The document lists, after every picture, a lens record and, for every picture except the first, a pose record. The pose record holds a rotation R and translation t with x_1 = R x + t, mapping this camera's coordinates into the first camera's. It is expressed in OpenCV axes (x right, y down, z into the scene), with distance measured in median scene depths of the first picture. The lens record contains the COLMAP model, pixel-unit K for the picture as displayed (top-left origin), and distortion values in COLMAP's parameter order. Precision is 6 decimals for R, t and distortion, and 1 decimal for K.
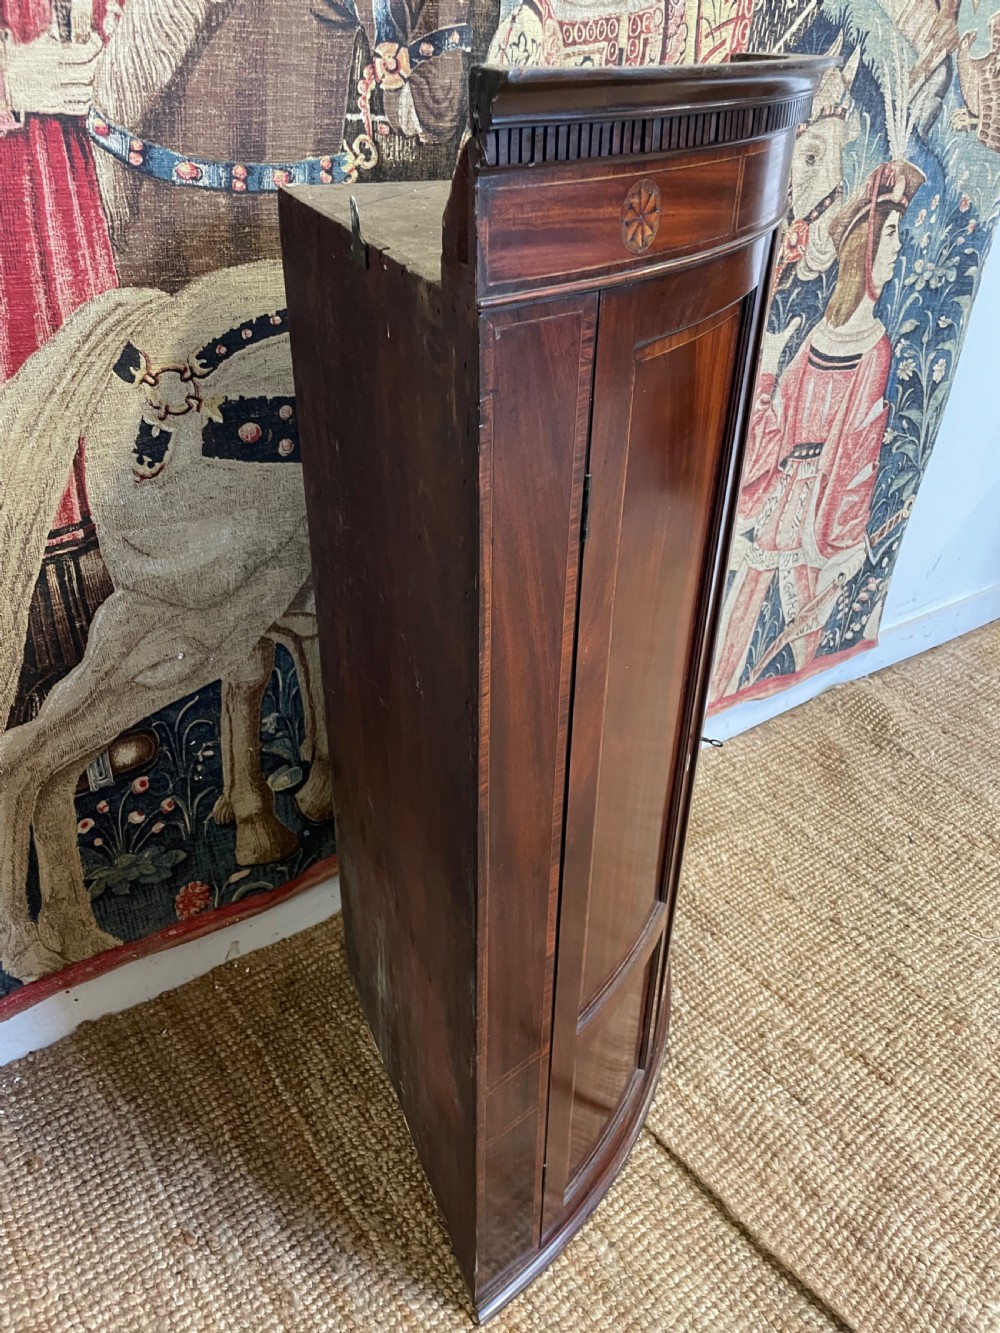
lens RADIAL K [[1024.2, 0, 512.2], [0, 1024.2, 679.3], [0, 0, 1]] dist [0.077576, -0.116709]
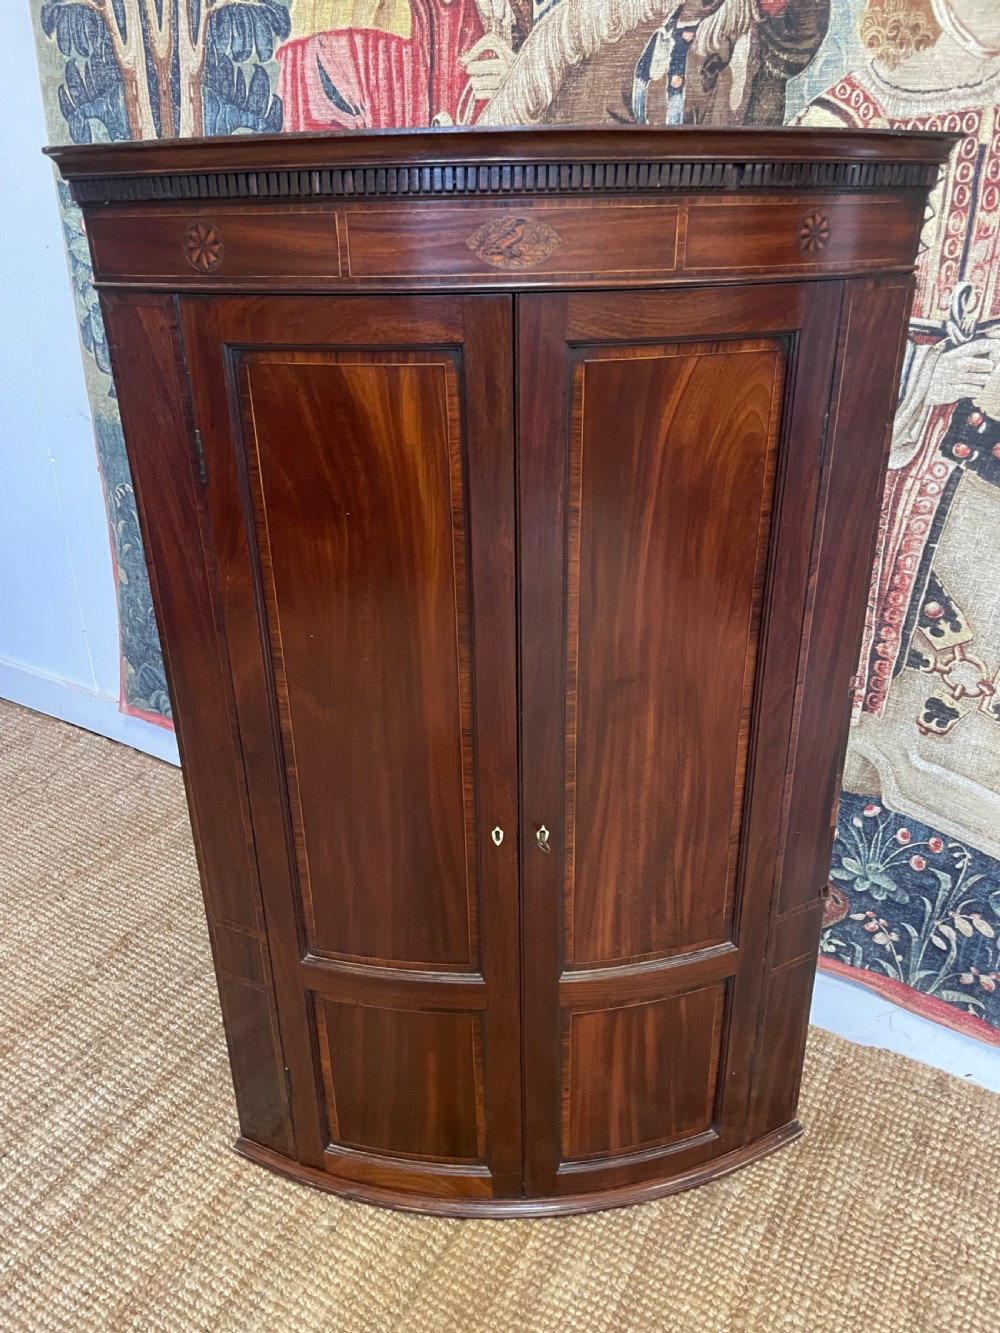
lens RADIAL K [[1024.2, 0, 491.3], [0, 1024.2, 670.5], [0, 0, 1]] dist [0.077576, -0.116709]
pose [[0.364832, 0.364967, -0.856561, 0.876536], [-0.477741, 0.863013, 0.164233, -0.194894], [0.799163, 0.349297, 0.489214, 0.437760]]
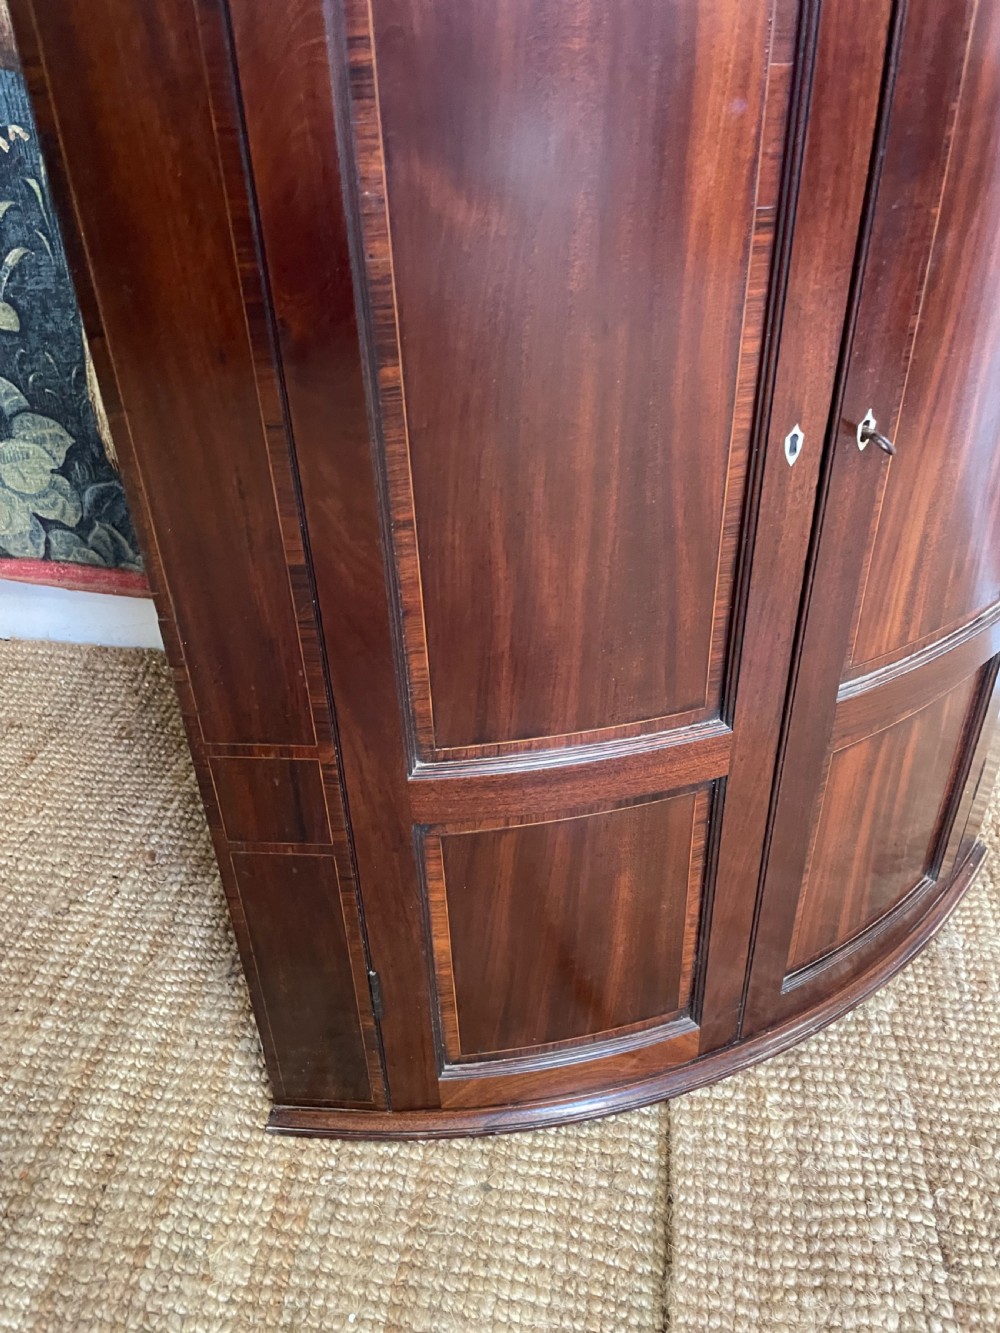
lens RADIAL K [[1024.2, 0, 512.6], [0, 1024.2, 683.2], [0, 0, 1]] dist [0.077576, -0.116709]
pose [[0.696350, 0.366893, -0.616835, 0.409850], [-0.355310, 0.922978, 0.147874, 0.154860], [0.623579, 0.116195, 0.773077, 0.486830]]
